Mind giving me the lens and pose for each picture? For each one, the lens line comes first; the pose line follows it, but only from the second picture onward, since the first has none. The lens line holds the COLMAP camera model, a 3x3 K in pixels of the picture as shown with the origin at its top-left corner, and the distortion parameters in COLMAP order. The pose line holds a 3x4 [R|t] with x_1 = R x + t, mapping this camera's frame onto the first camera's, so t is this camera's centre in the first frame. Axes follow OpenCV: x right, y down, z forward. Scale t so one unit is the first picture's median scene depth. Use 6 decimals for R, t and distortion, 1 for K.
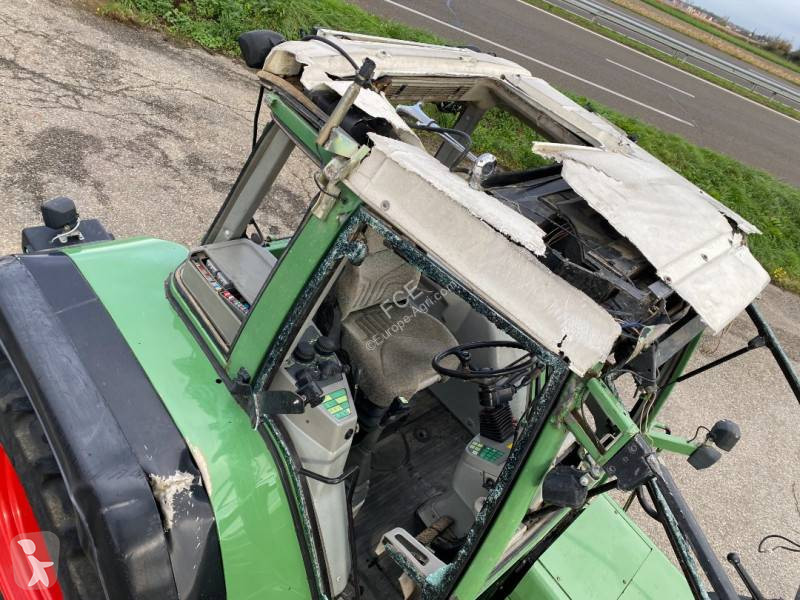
lens RADIAL K [[604.1, 0, 398.2], [0, 604.1, 299.8], [0, 0, 1]] dist [0.041742, -0.045307]
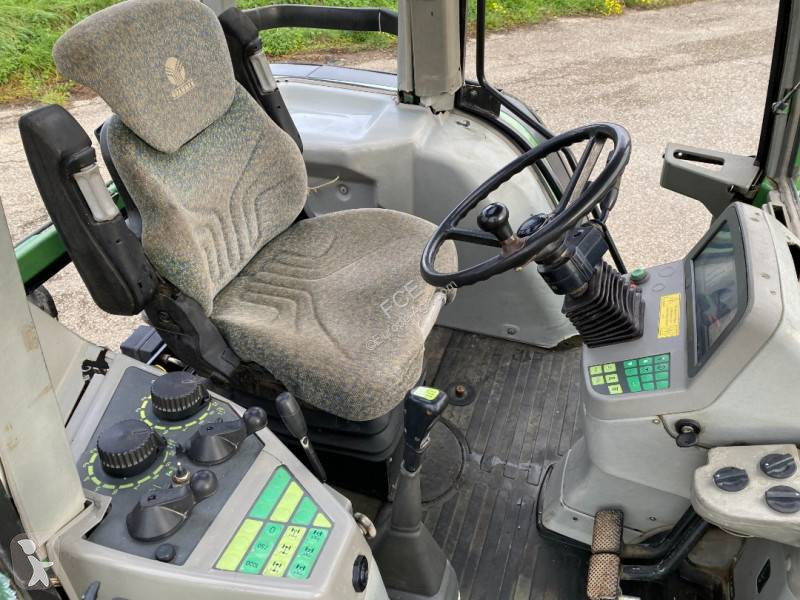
lens RADIAL K [[604.1, 0, 398.3], [0, 604.1, 299.1], [0, 0, 1]] dist [0.041742, -0.045307]
pose [[0.824395, -0.562042, 0.066942, 0.002354], [0.550868, 0.823881, 0.133285, 0.046569], [-0.130064, -0.073004, 0.988814, 0.551176]]
